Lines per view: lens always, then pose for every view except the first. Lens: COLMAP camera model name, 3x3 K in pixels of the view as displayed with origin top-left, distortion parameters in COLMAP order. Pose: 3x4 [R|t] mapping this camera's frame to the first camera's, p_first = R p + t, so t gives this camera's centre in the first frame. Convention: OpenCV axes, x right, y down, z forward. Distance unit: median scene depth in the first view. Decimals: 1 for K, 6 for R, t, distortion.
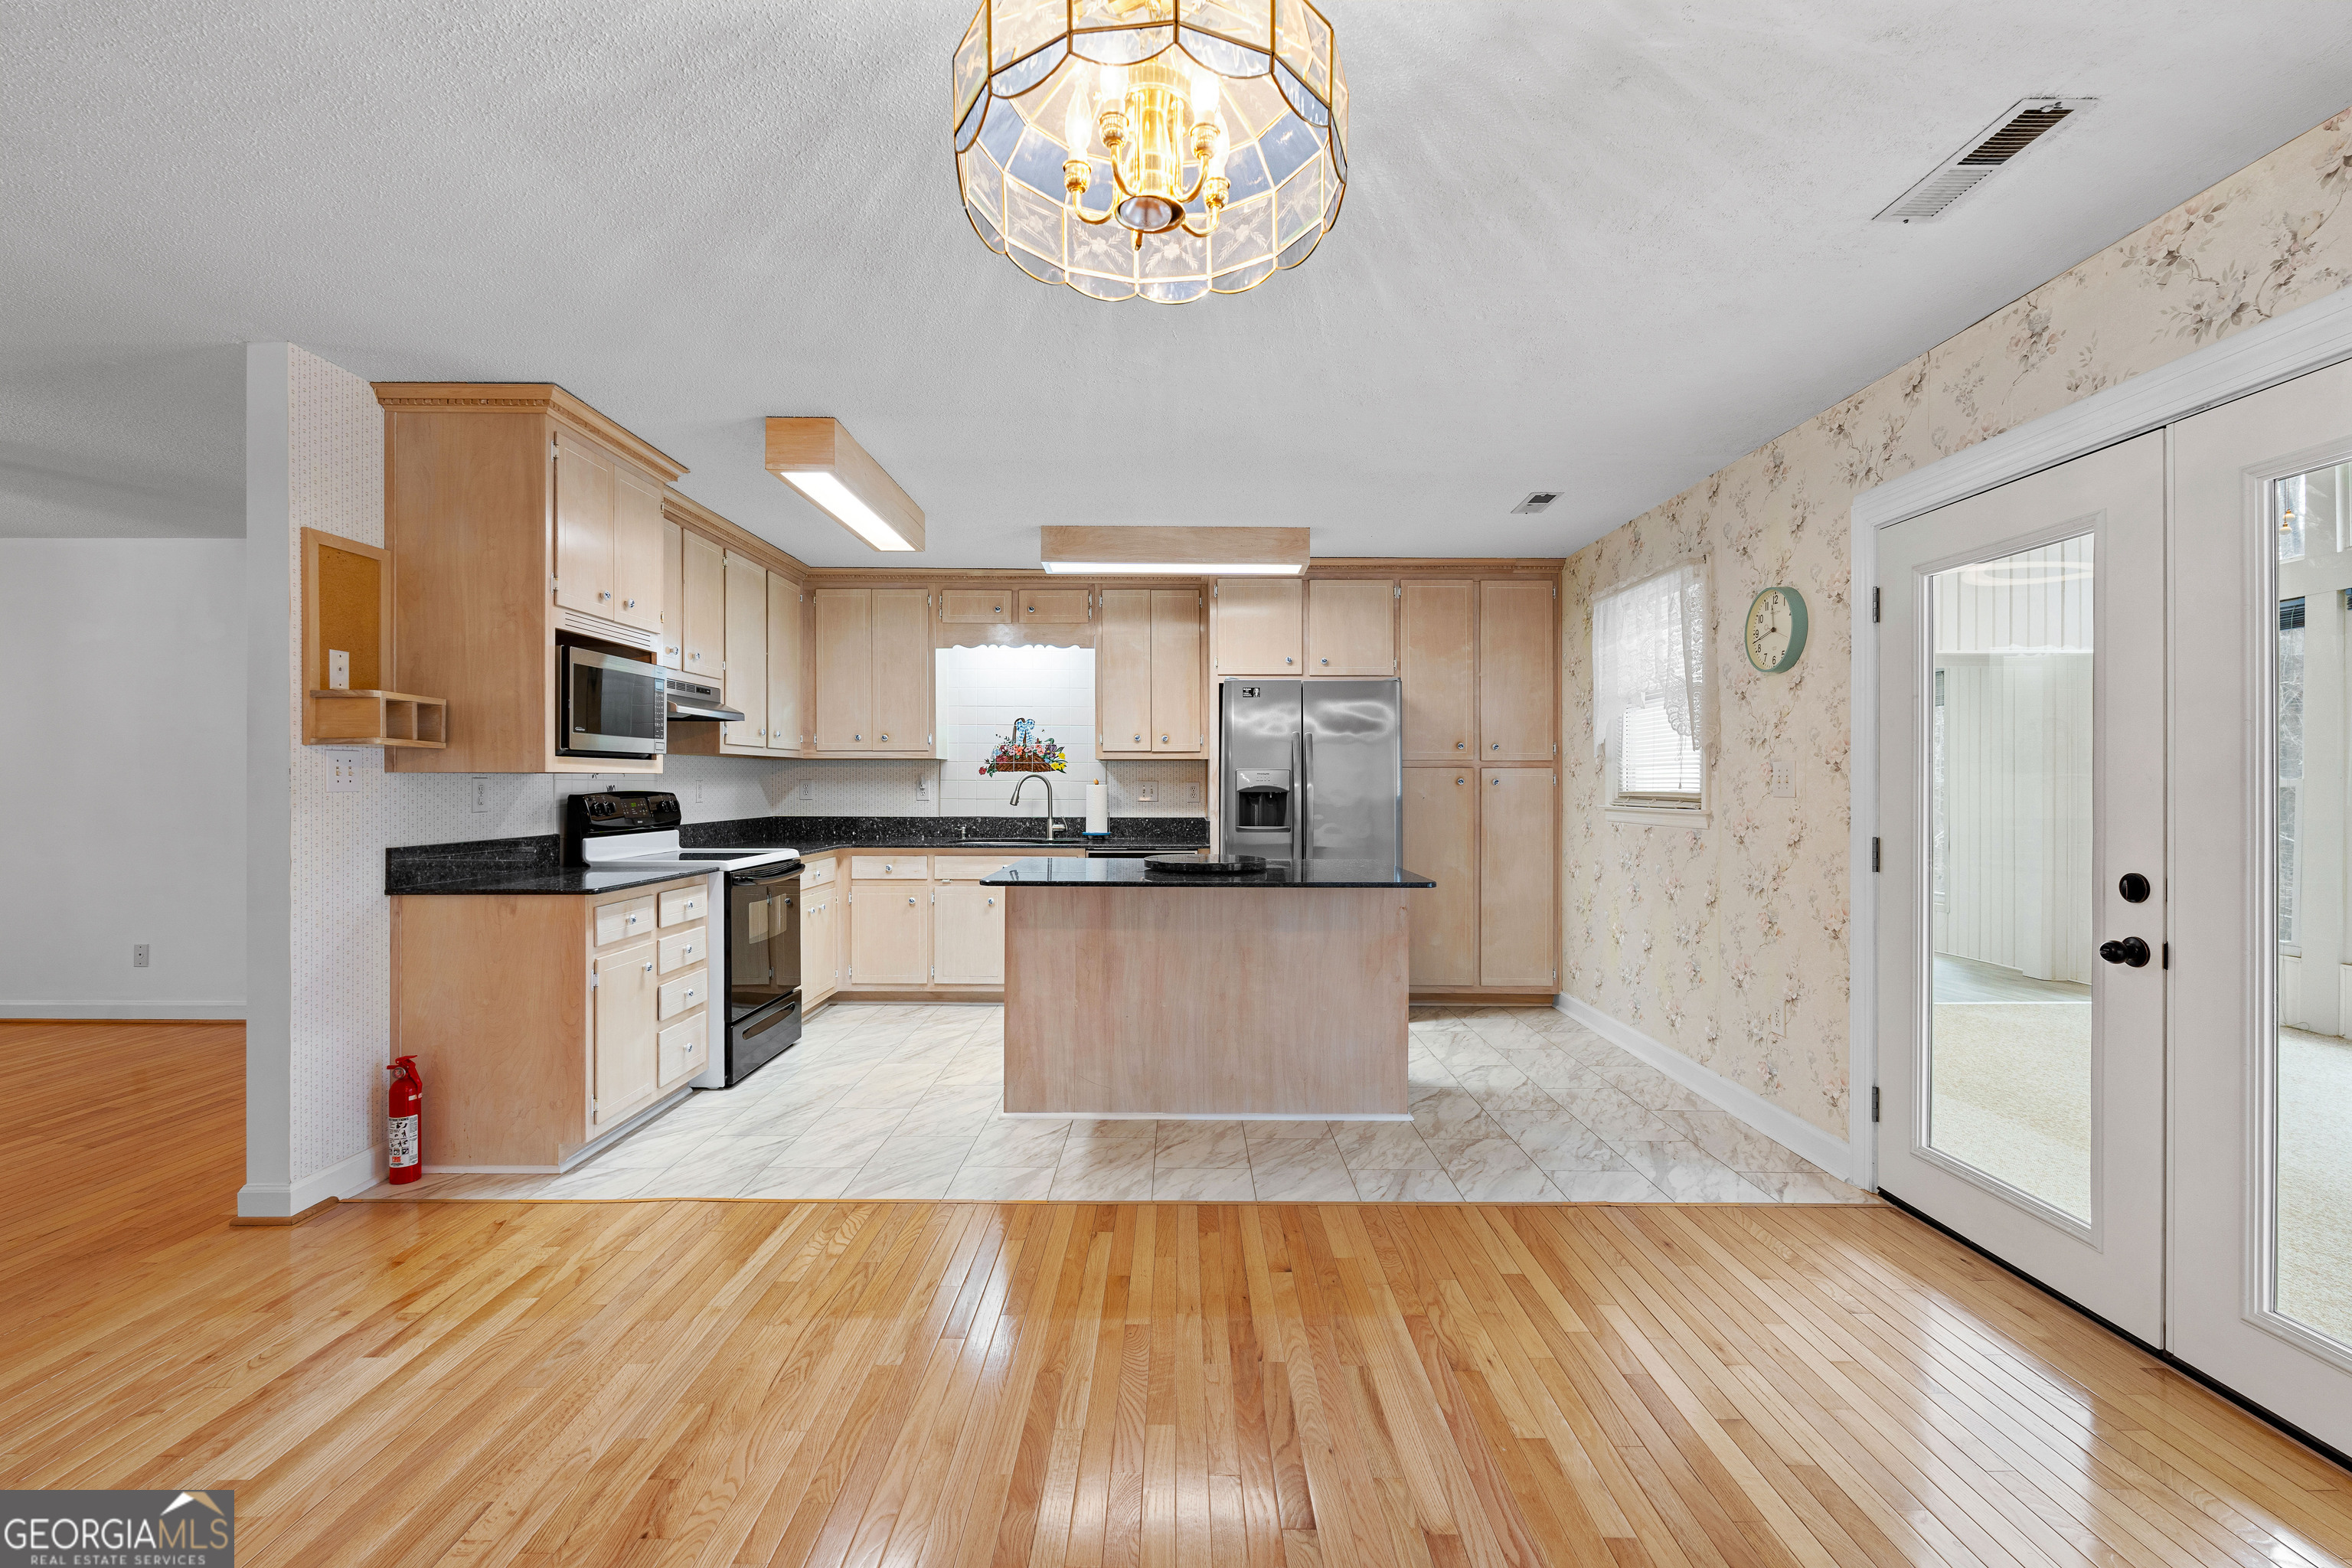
lens RADIAL K [[1023.7, 0, 1181.3], [0, 1023.7, 782.7], [0, 0, 1]] dist [-0.006815, 0.000948]
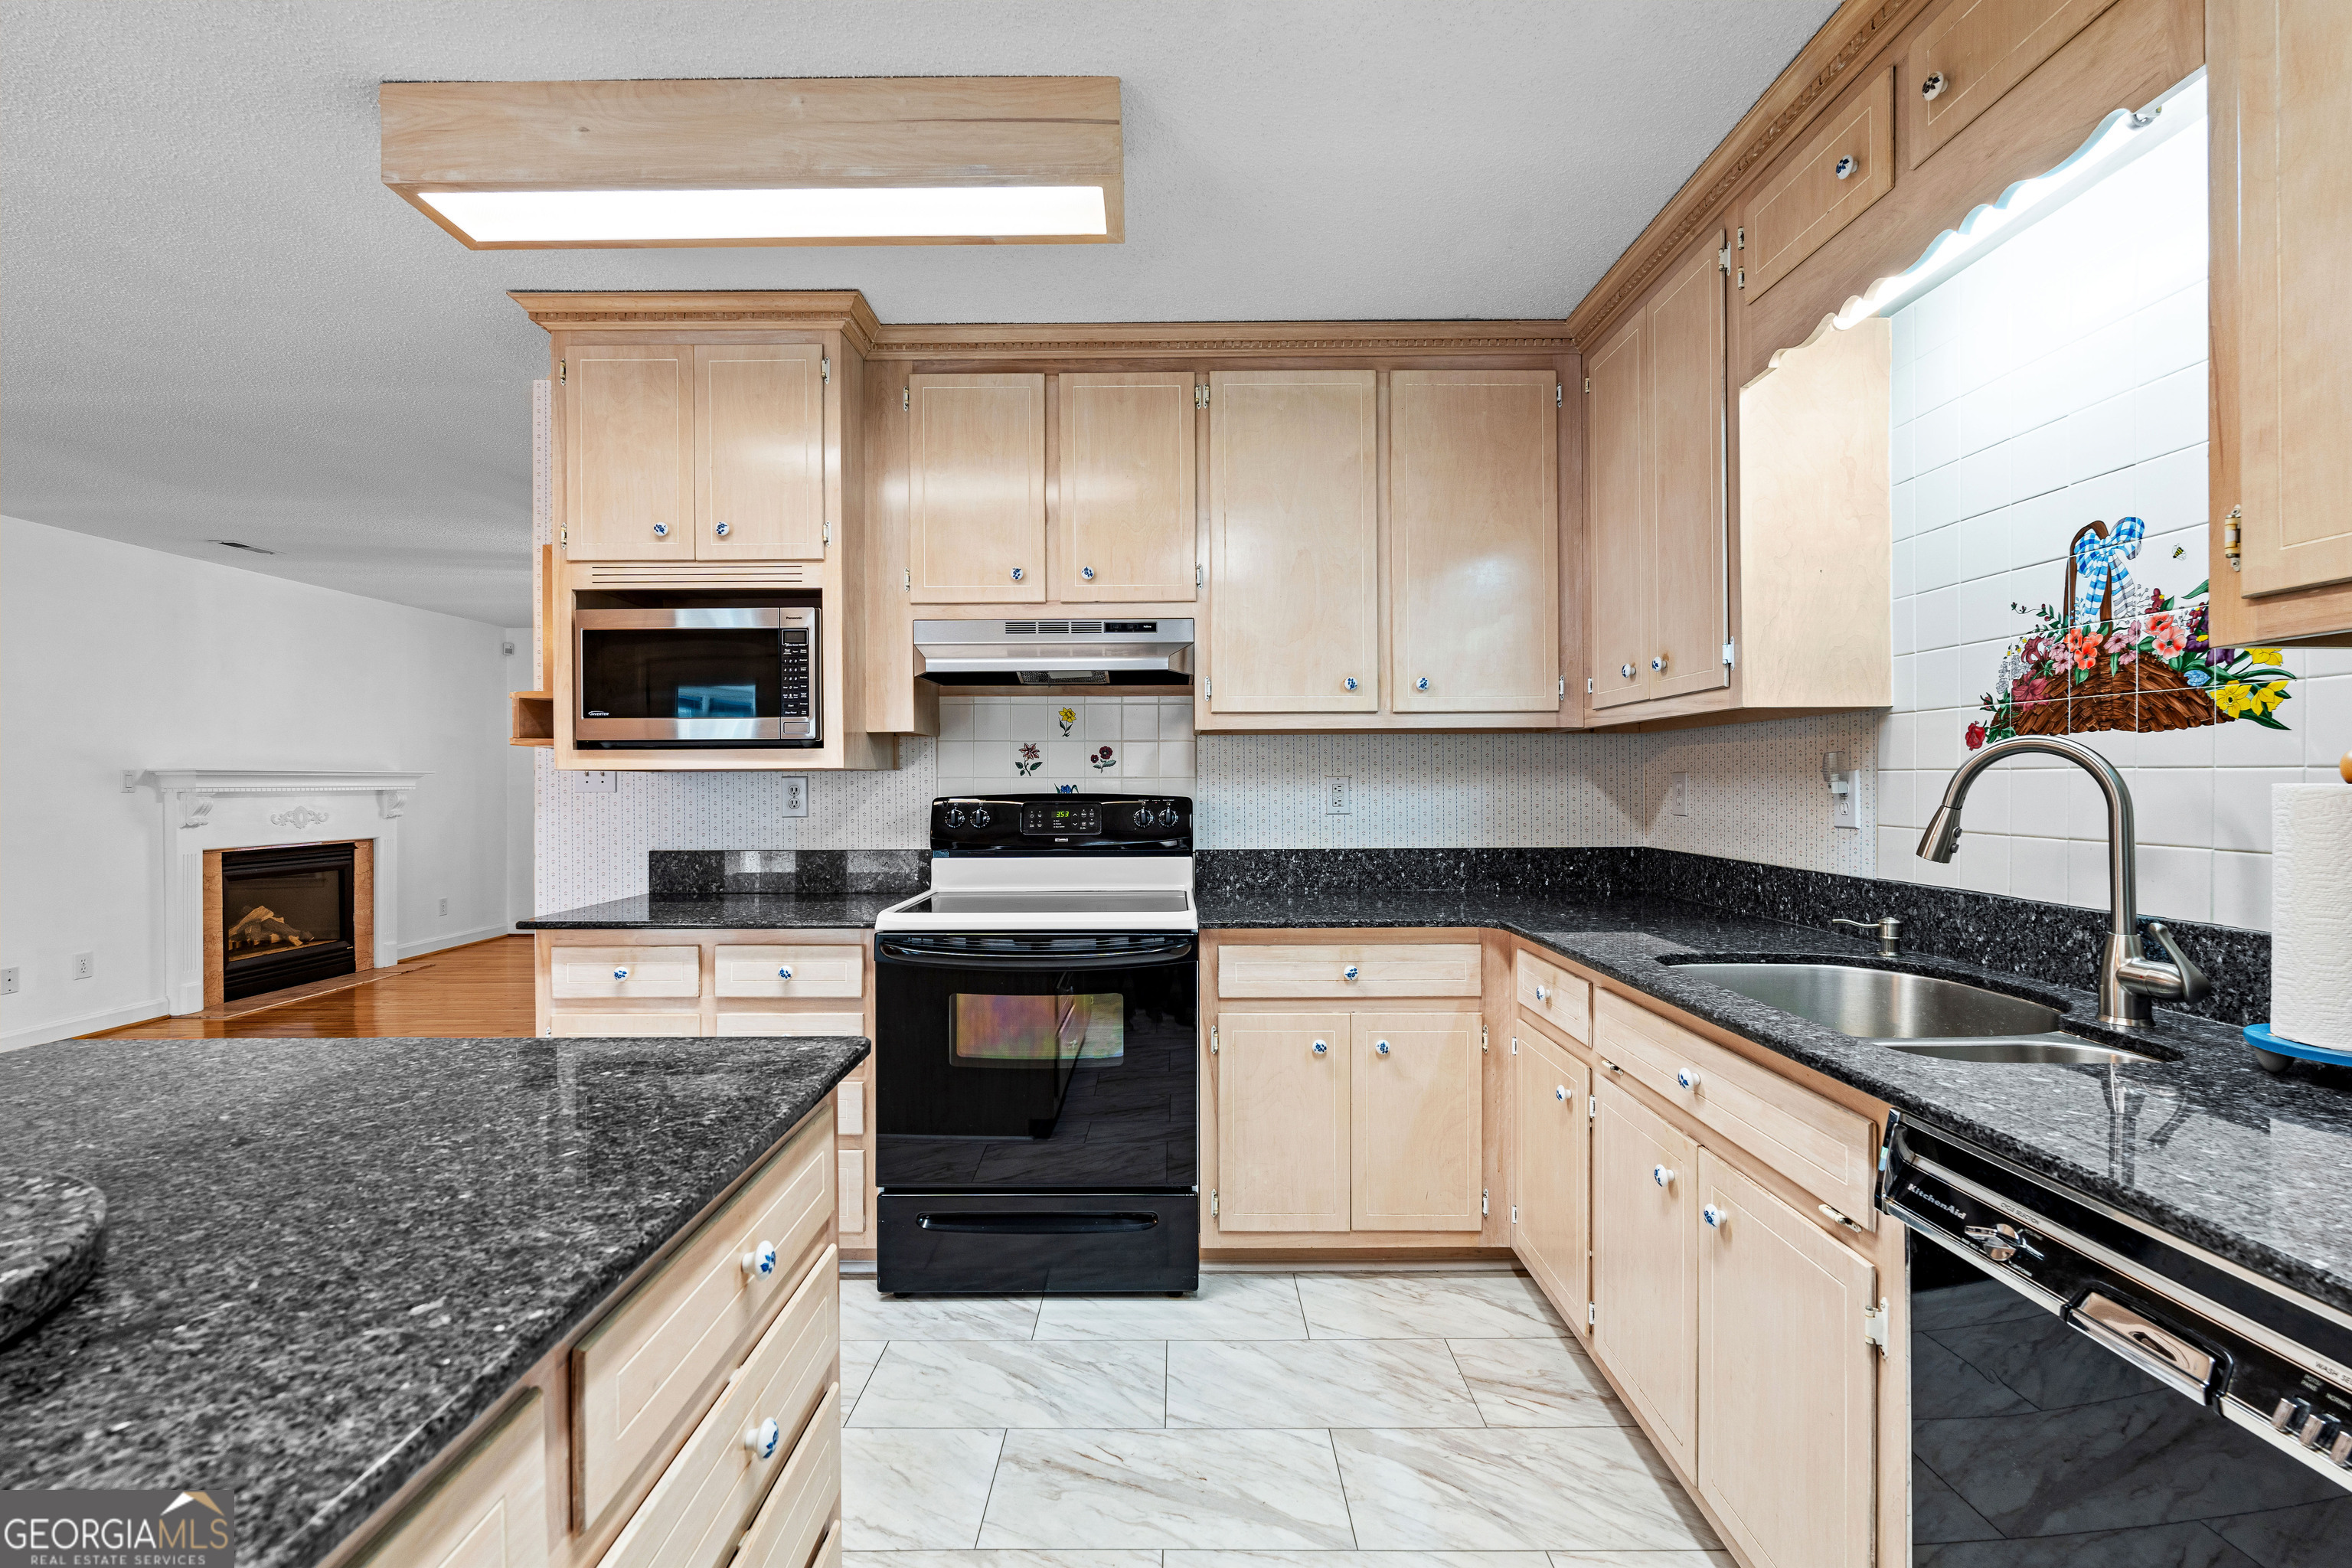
lens RADIAL K [[1023.7, 0, 1176.7], [0, 1023.7, 778.0], [0, 0, 1]] dist [-0.006815, 0.000948]
pose [[0.002463, -0.004414, -0.999987, 0.163453], [0.004254, 0.999981, -0.004404, 0.001845], [0.999988, -0.004243, 0.002481, 1.268970]]
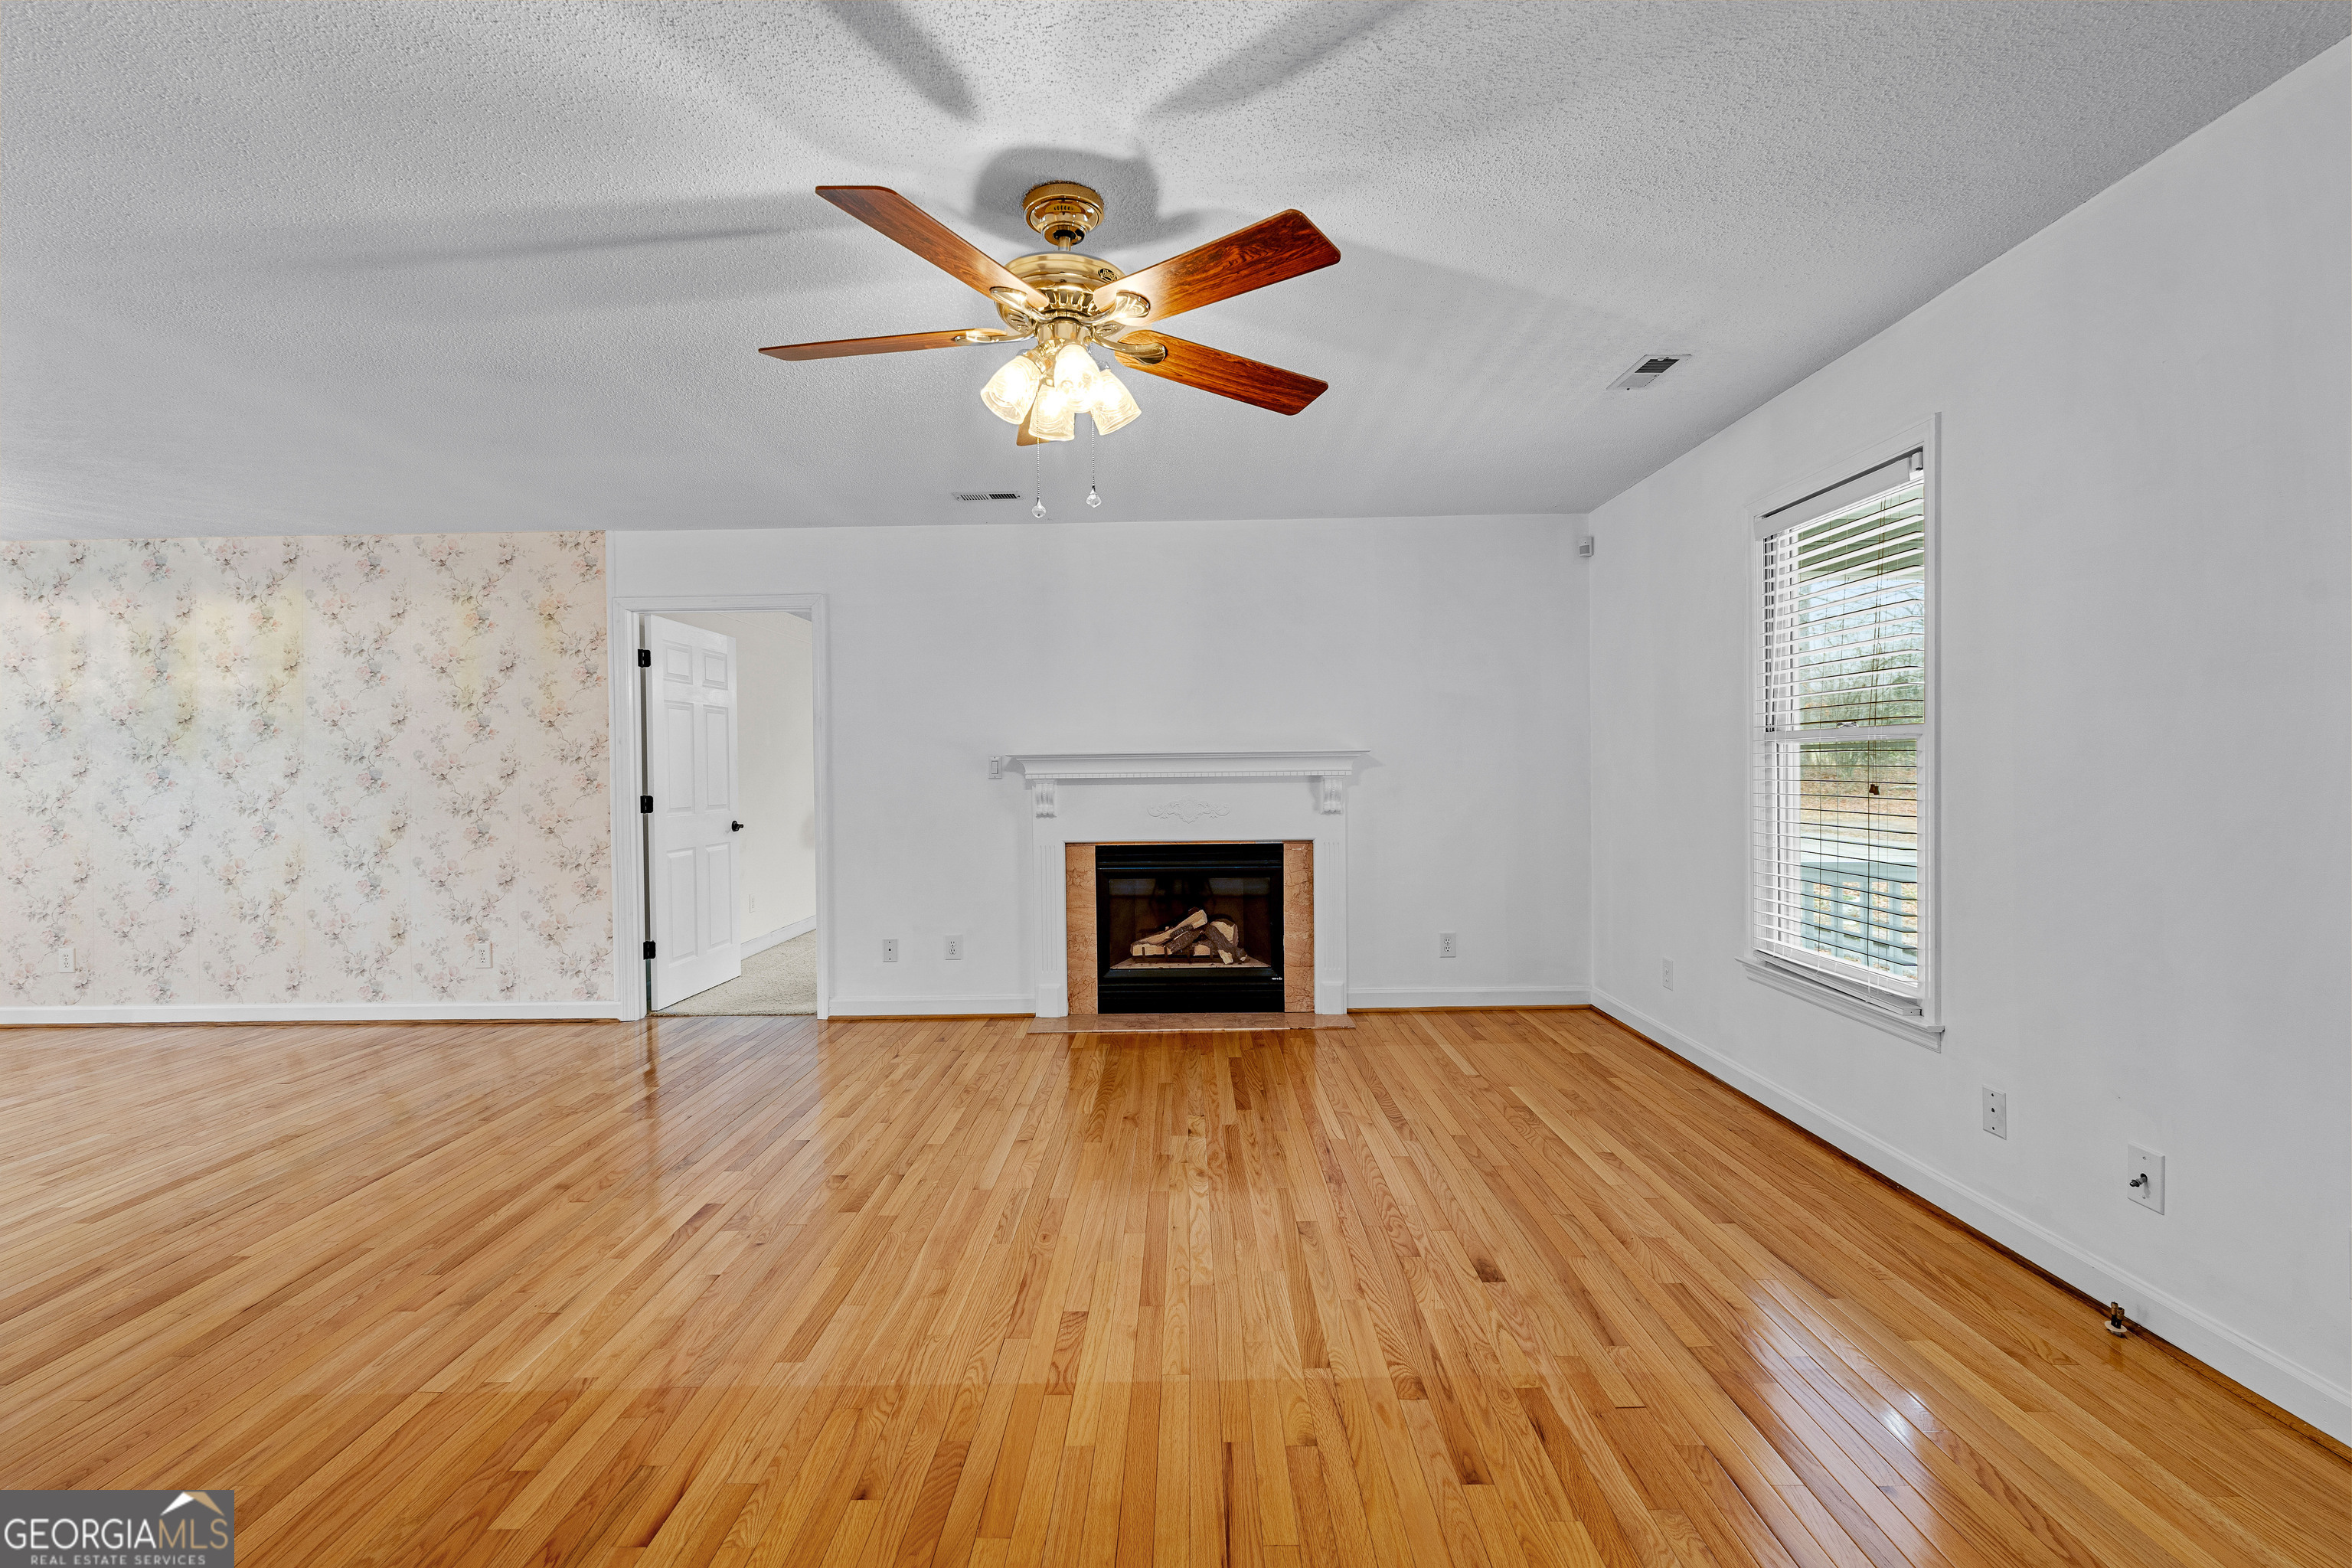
lens RADIAL K [[1023.7, 0, 1176.0], [0, 1023.7, 782.3], [0, 0, 1]] dist [-0.006815, 0.000948]
pose [[-0.999856, 0.011426, 0.012586, -1.469904], [0.011619, 0.999814, 0.015399, -0.004465], [-0.012408, 0.015543, -0.999802, 1.210598]]
